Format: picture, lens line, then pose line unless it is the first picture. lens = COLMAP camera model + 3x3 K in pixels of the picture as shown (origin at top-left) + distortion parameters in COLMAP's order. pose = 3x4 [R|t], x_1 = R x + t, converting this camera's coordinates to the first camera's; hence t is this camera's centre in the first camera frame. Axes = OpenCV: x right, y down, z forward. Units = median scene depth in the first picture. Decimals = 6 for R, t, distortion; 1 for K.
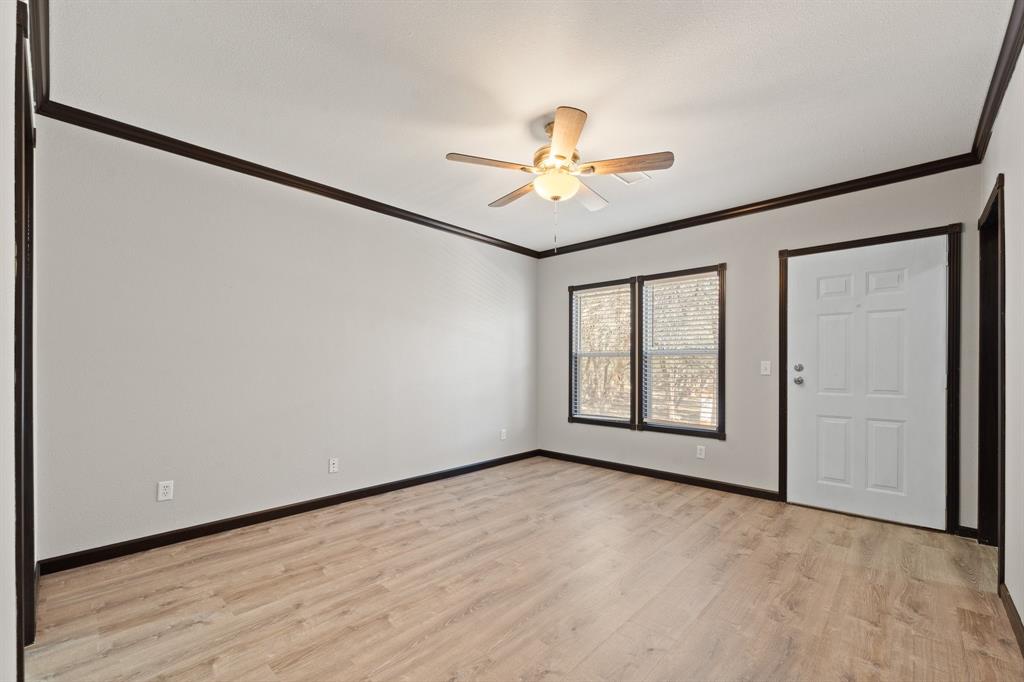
lens RADIAL K [[428.1, 0, 523.4], [0, 428.1, 365.1], [0, 0, 1]] dist [-0.001073, -0.000126]
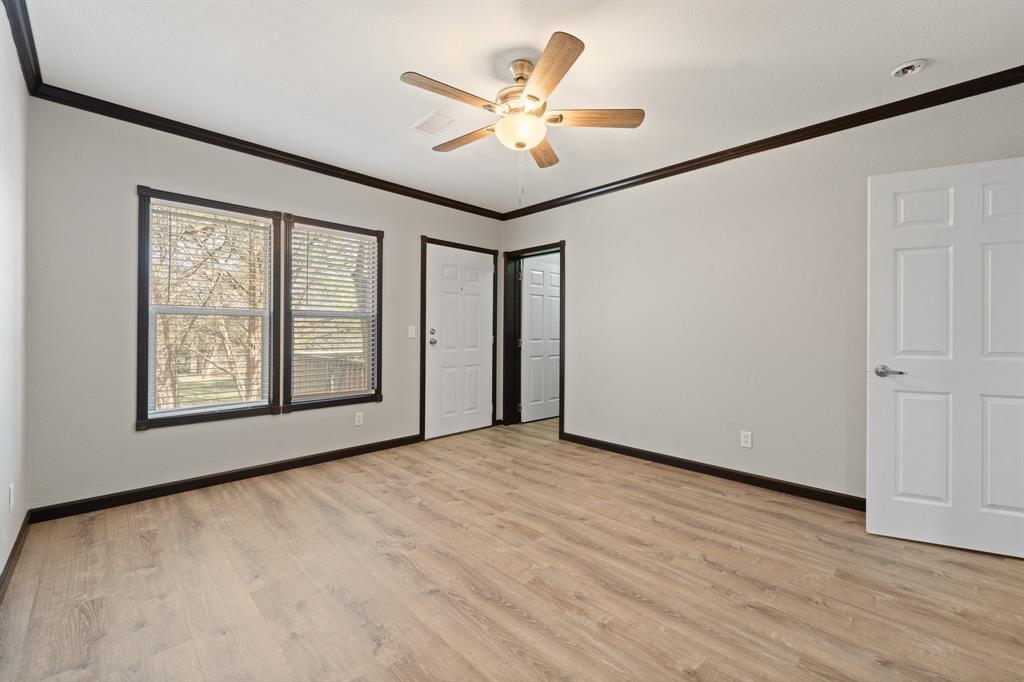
lens RADIAL K [[413.0, 0, 512.8], [0, 413.0, 330.5], [0, 0, 1]] dist [-0.000900, -0.000067]
pose [[0.051069, -0.001618, 0.998694, -0.616310], [-0.006042, 0.999980, 0.001929, -0.000773], [-0.998677, -0.006133, 0.051058, 0.751164]]
